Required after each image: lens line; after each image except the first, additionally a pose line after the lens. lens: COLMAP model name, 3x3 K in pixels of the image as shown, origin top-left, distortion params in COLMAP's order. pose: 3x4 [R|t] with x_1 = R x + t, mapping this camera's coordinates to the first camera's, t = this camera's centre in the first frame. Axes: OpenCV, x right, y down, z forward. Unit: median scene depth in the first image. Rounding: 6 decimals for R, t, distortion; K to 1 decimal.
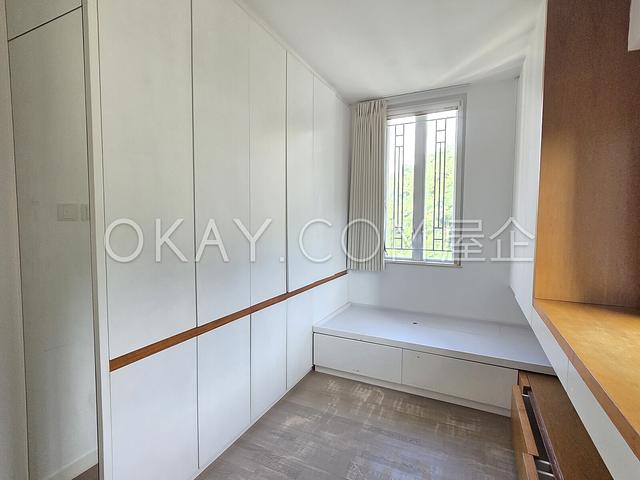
lens RADIAL K [[322.2, 0, 319.7], [0, 322.2, 238.5], [0, 0, 1]] dist [0.003537, 0.000363]
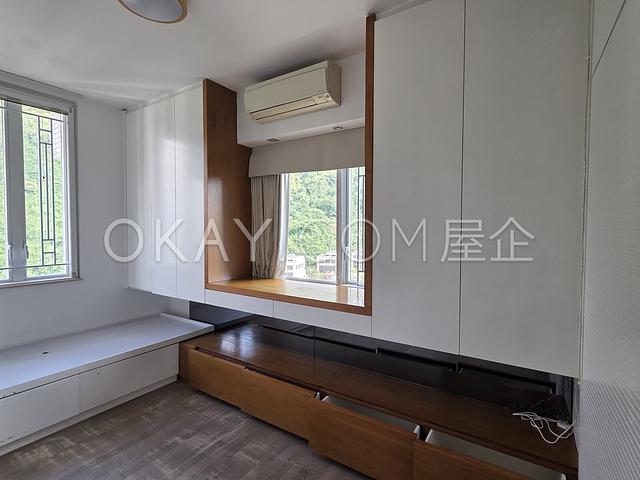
lens RADIAL K [[322.2, 0, 318.9], [0, 322.2, 239.2], [0, 0, 1]] dist [0.003537, 0.000363]
pose [[0.113884, -0.029563, 0.993054, -0.560650], [0.053377, 0.998296, 0.023598, -0.020701], [-0.992059, 0.050318, 0.115268, 0.211388]]
